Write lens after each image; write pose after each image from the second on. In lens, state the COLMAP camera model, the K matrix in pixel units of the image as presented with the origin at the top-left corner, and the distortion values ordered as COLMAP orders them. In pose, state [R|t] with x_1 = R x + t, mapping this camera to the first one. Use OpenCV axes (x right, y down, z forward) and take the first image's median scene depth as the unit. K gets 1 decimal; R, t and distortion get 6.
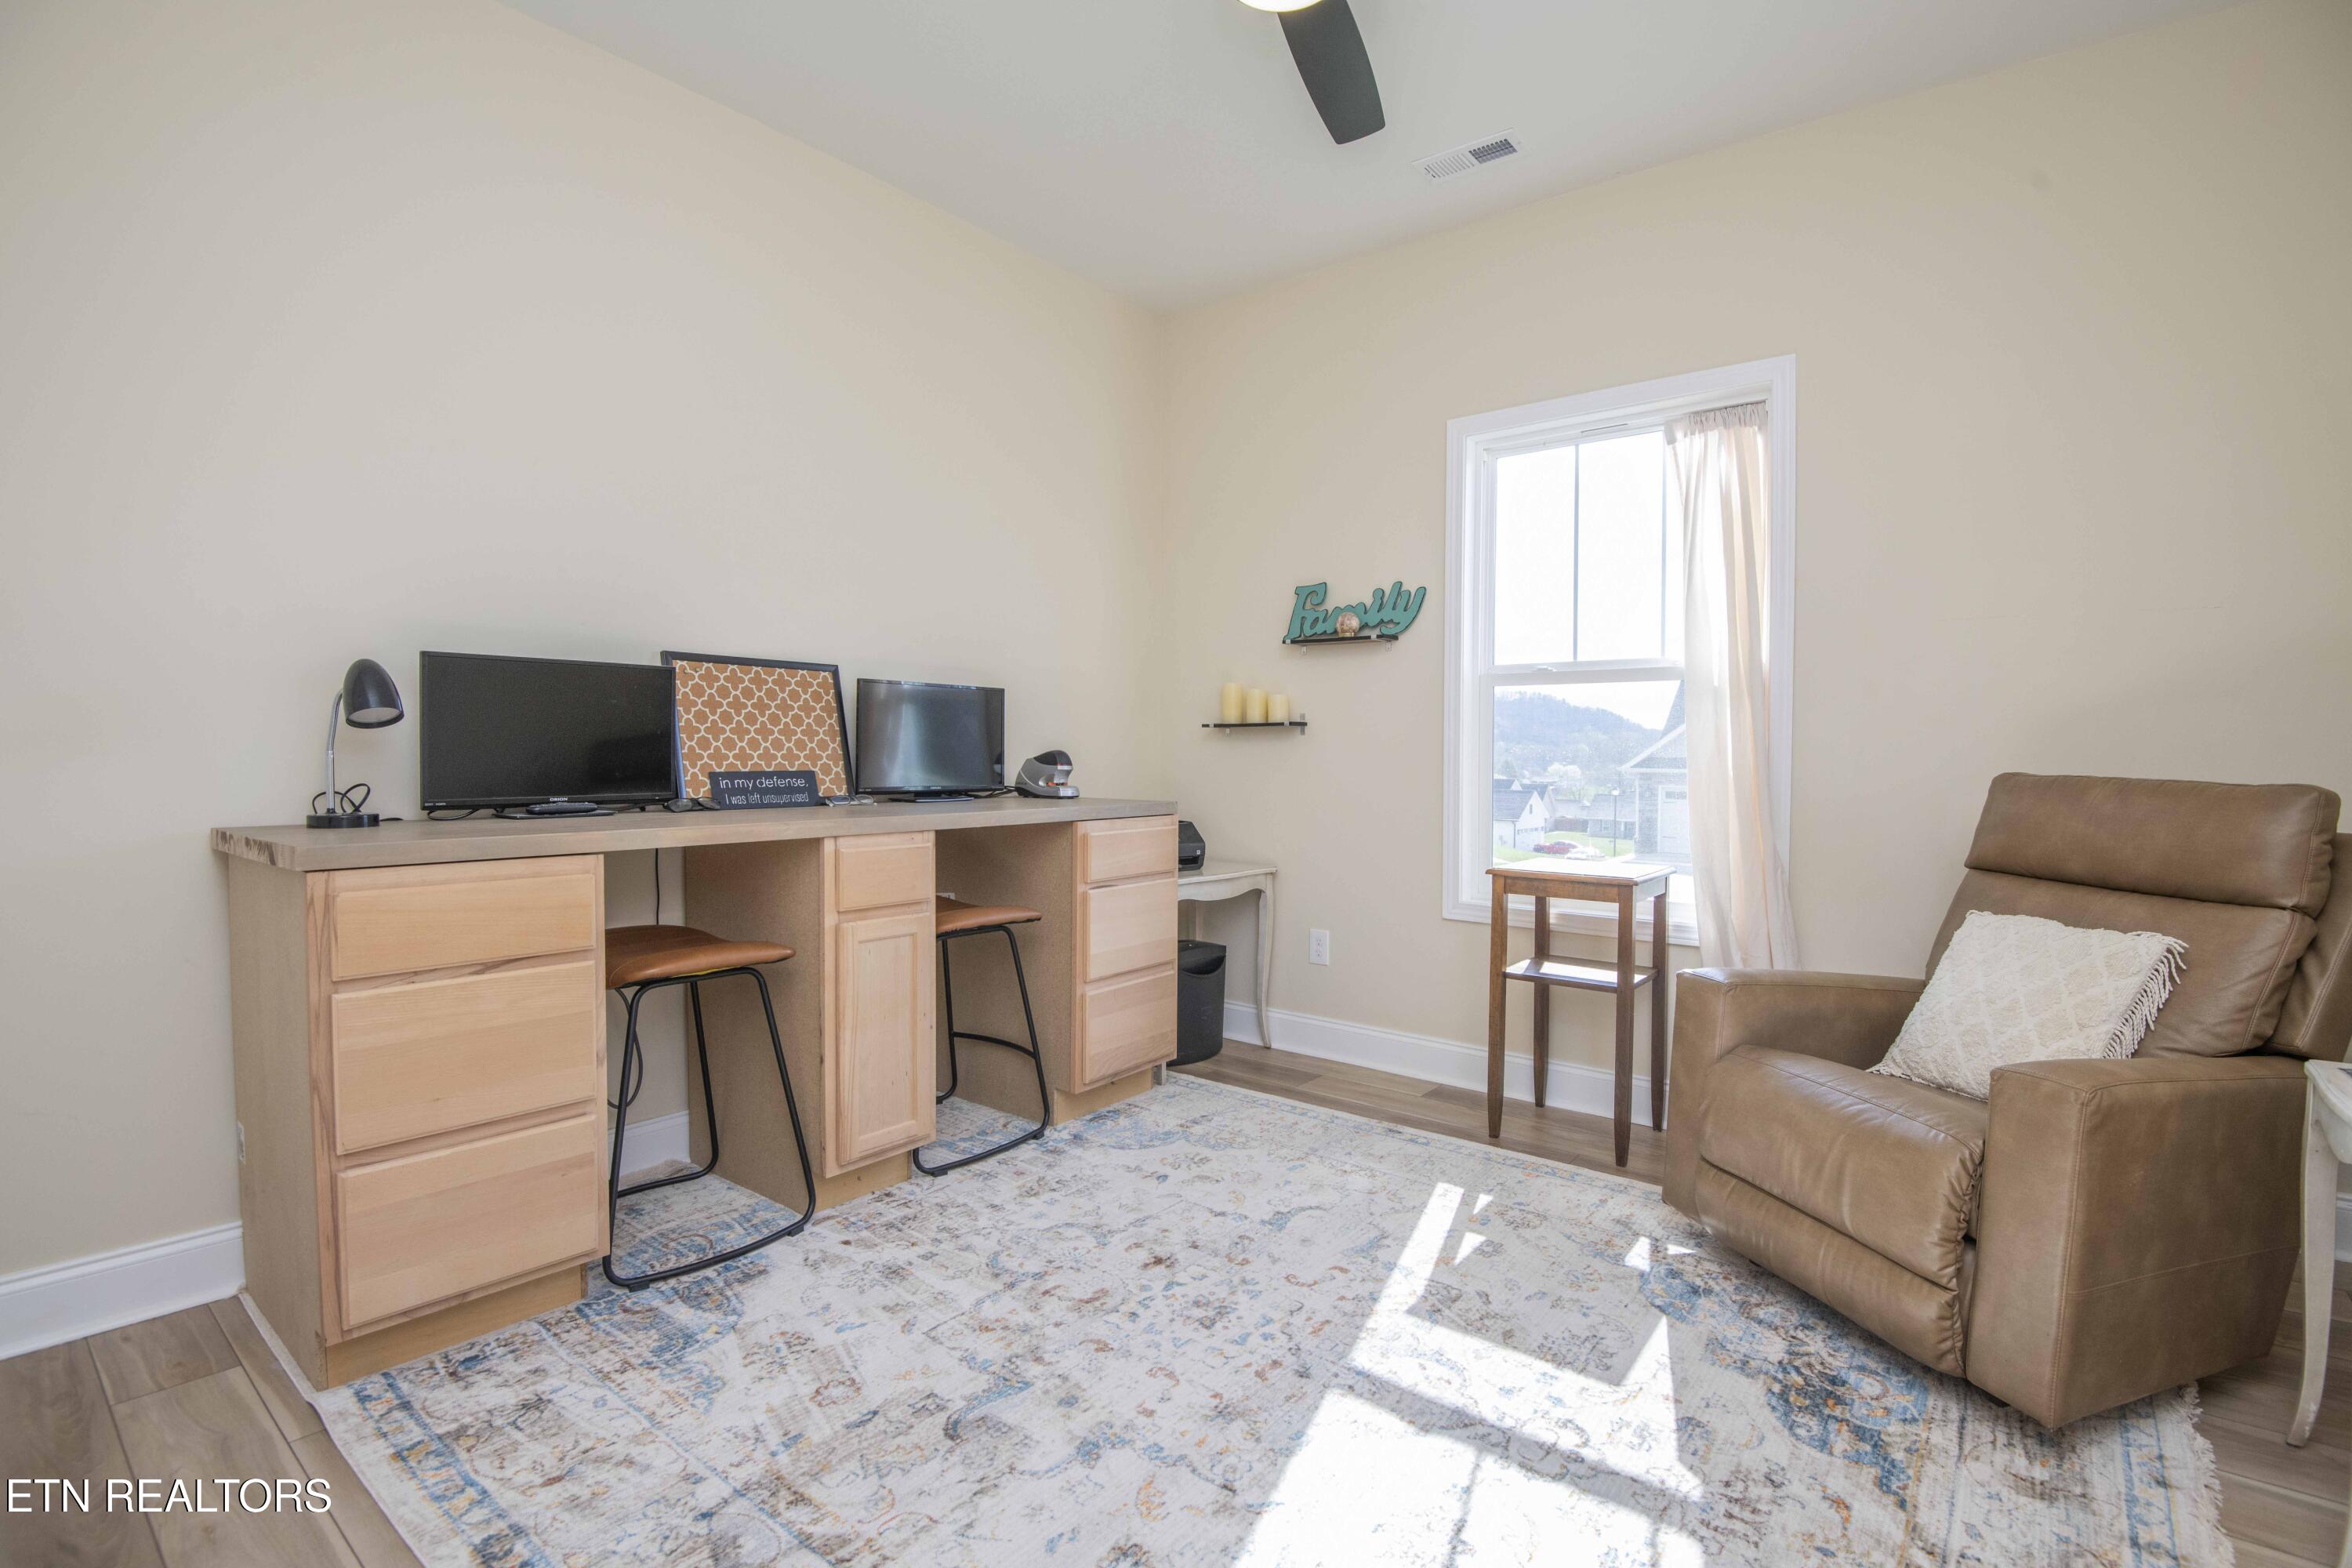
lens RADIAL K [[1086.2, 0, 1185.3], [0, 1086.2, 789.5], [0, 0, 1]] dist [-0.022356, -0.011478]
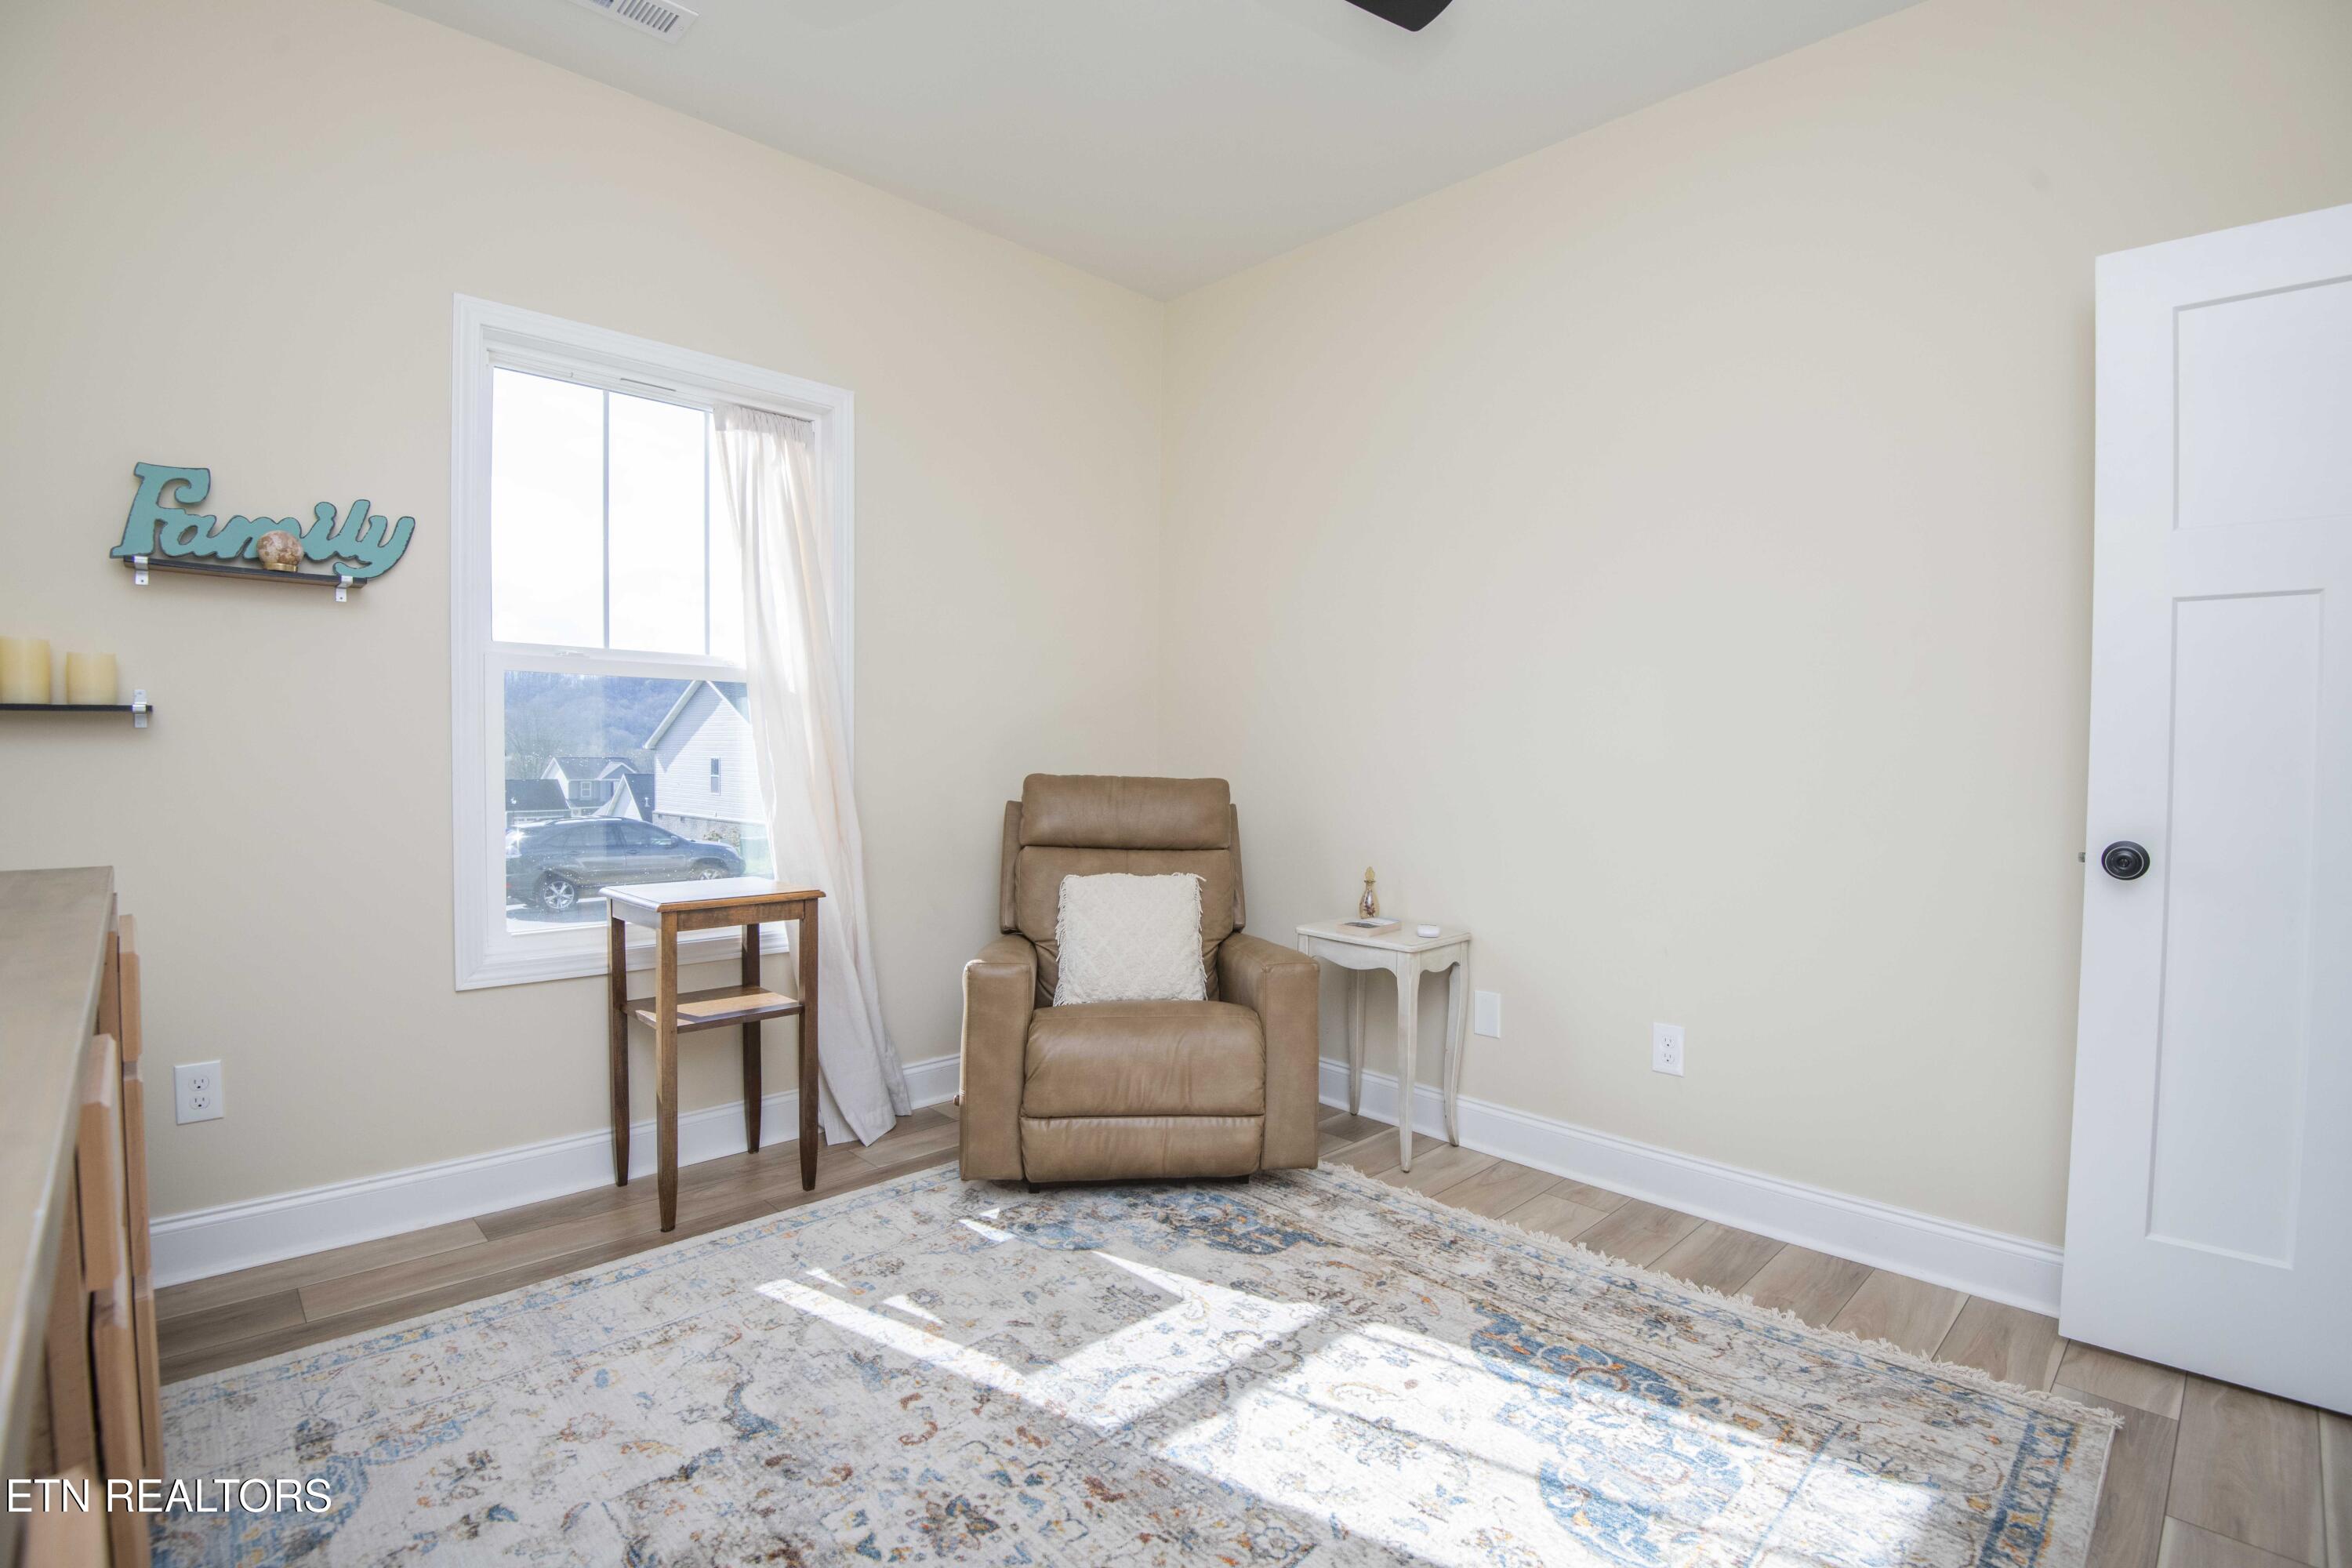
lens RADIAL K [[1086.2, 0, 1184.2], [0, 1086.2, 775.1], [0, 0, 1]] dist [-0.022356, -0.011478]
pose [[0.125879, -0.027364, 0.991668, -0.579315], [0.023624, 0.999419, 0.024579, -0.041832], [-0.991764, 0.020333, 0.126452, 0.628785]]
